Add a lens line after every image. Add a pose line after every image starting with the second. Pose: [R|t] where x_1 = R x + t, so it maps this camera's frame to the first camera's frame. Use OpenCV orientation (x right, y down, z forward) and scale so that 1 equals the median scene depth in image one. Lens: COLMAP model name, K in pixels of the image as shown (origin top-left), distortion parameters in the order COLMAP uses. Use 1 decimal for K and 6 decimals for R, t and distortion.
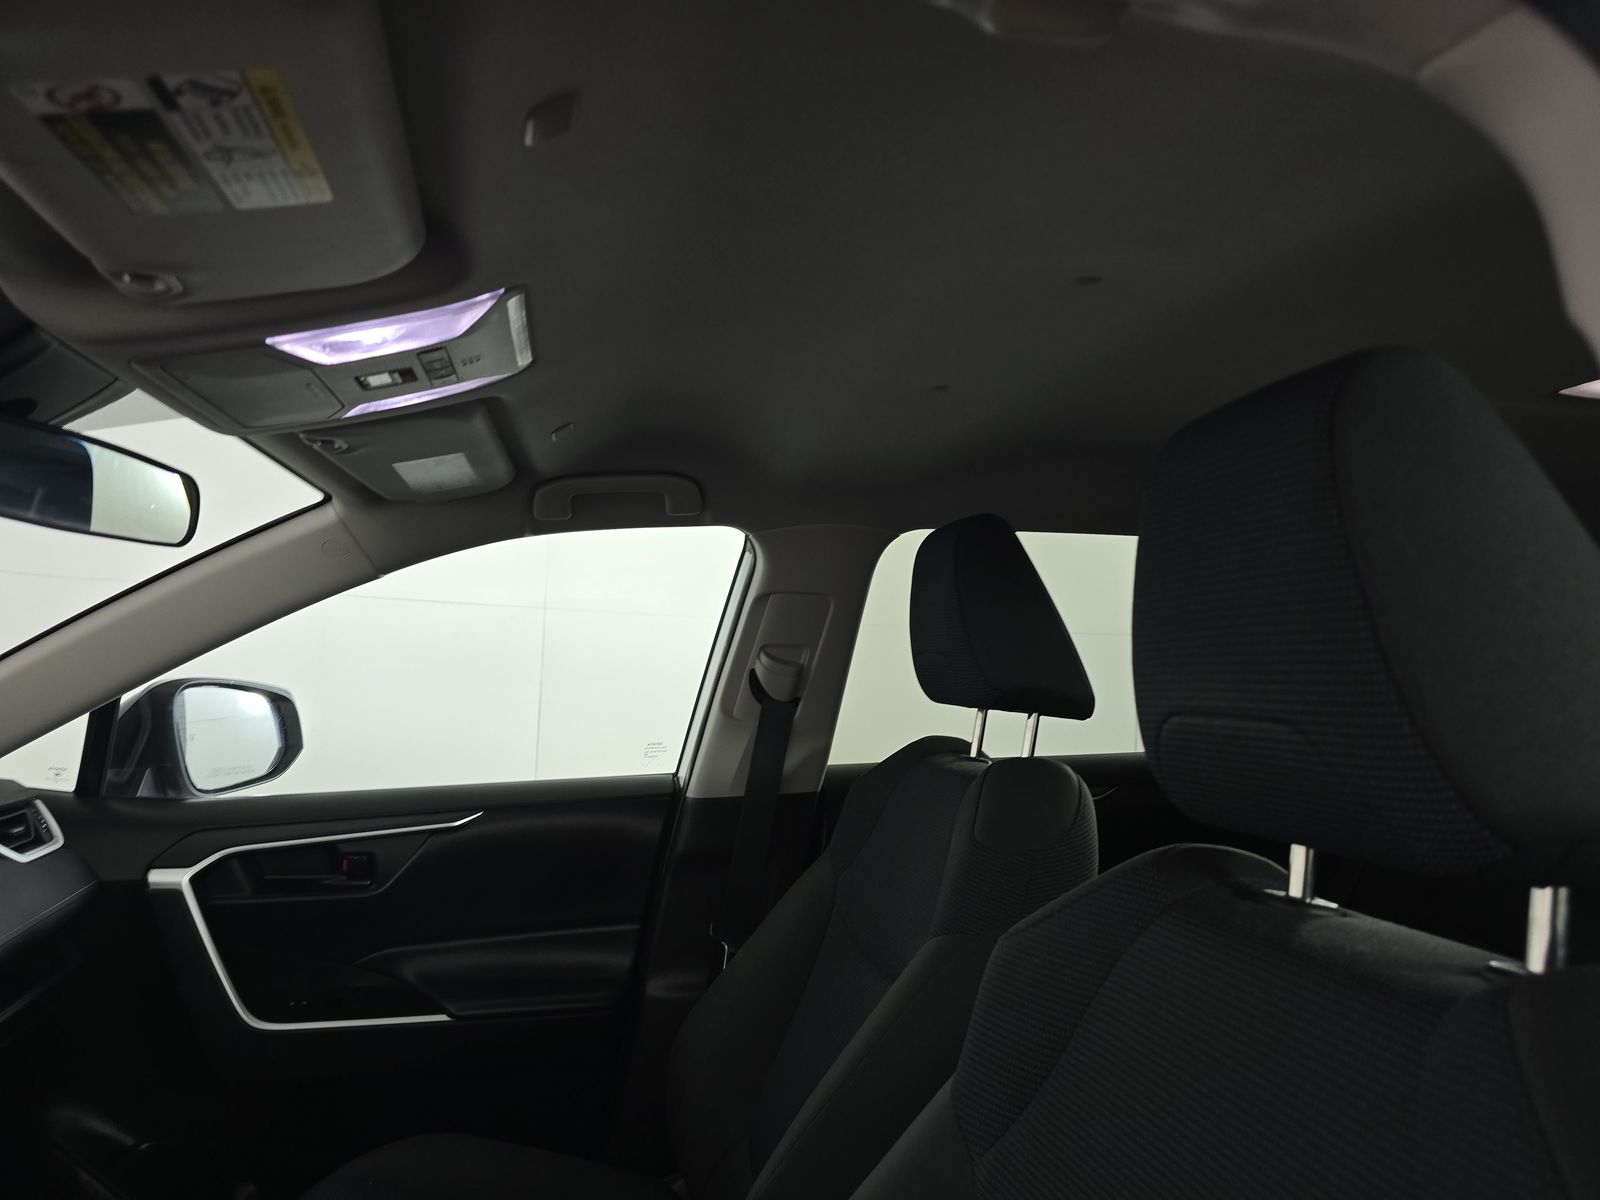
lens RADIAL K [[1090.6, 0, 800.0], [0, 1090.6, 600.0], [0, 0, 1]] dist [0.049101, -0.038284]
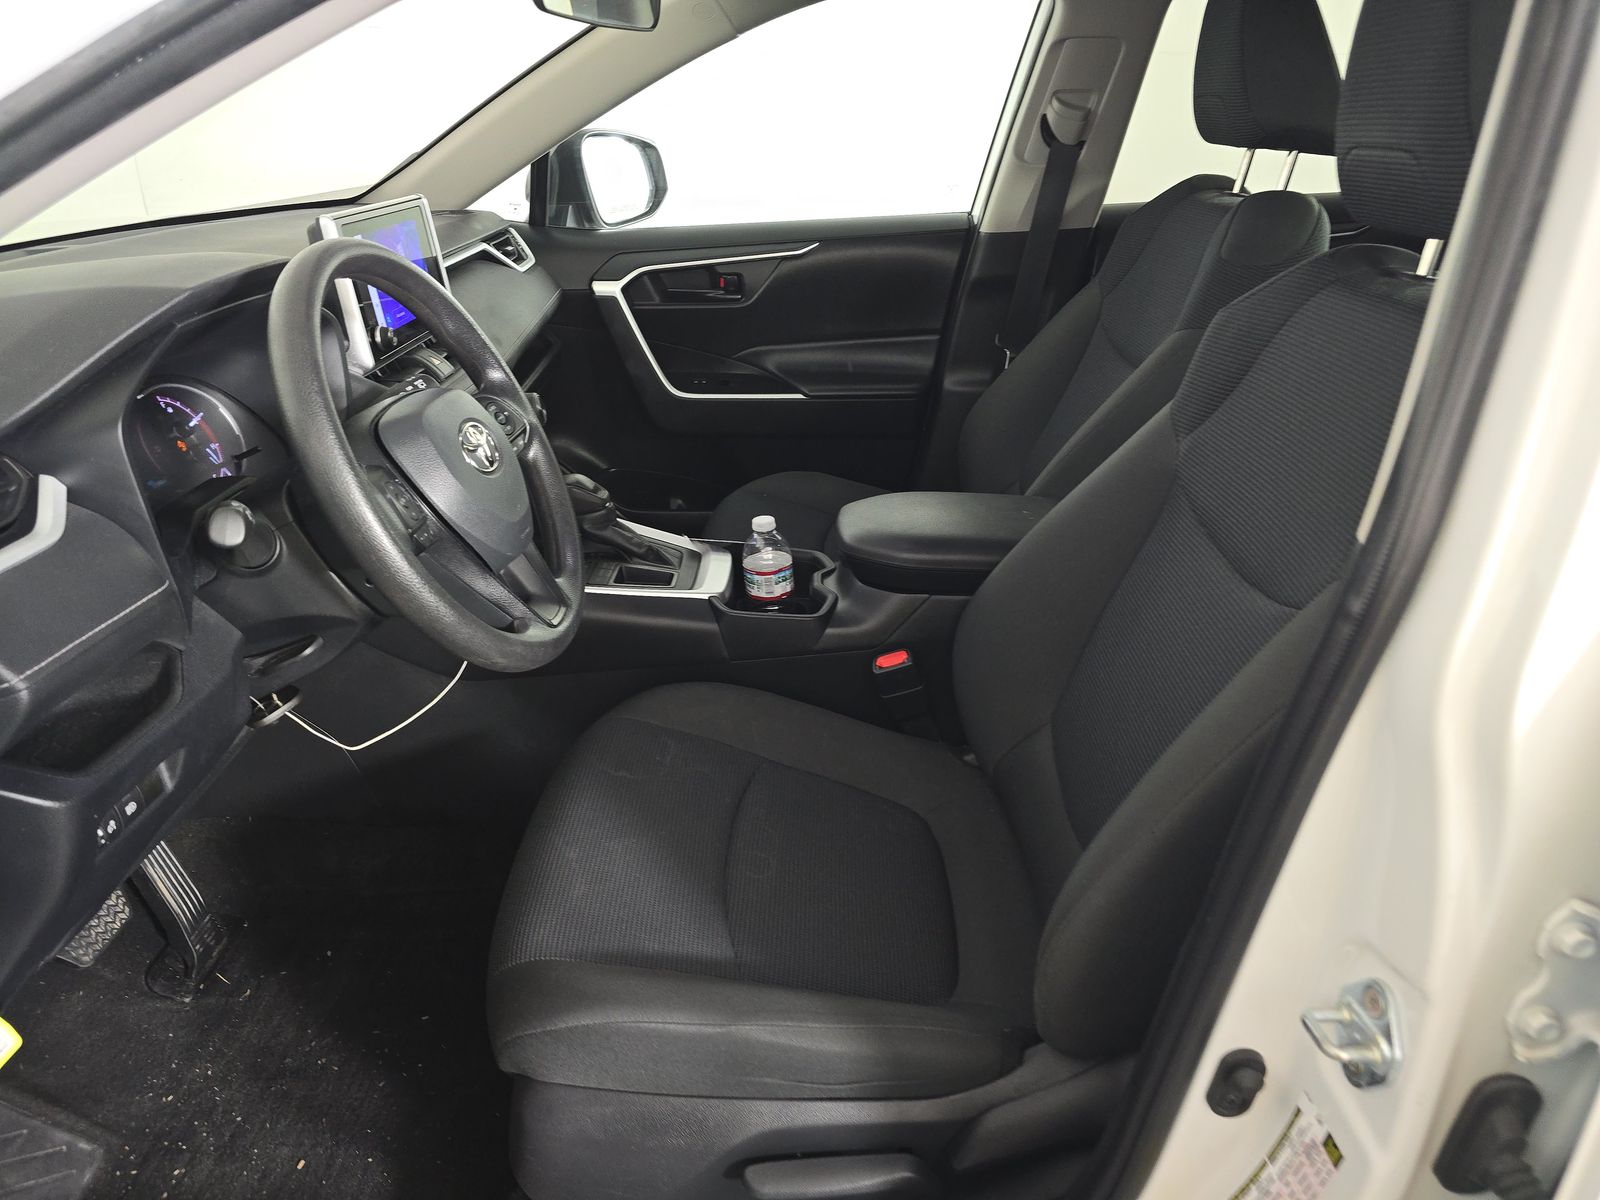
lens RADIAL K [[1090.6, 0, 800.0], [0, 1090.6, 600.0], [0, 0, 1]] dist [0.049101, -0.038284]
pose [[0.974878, 0.074181, -0.210026, -0.013697], [0.031287, 0.887960, 0.458855, -0.022934], [0.220533, -0.453898, 0.863332, -0.291051]]
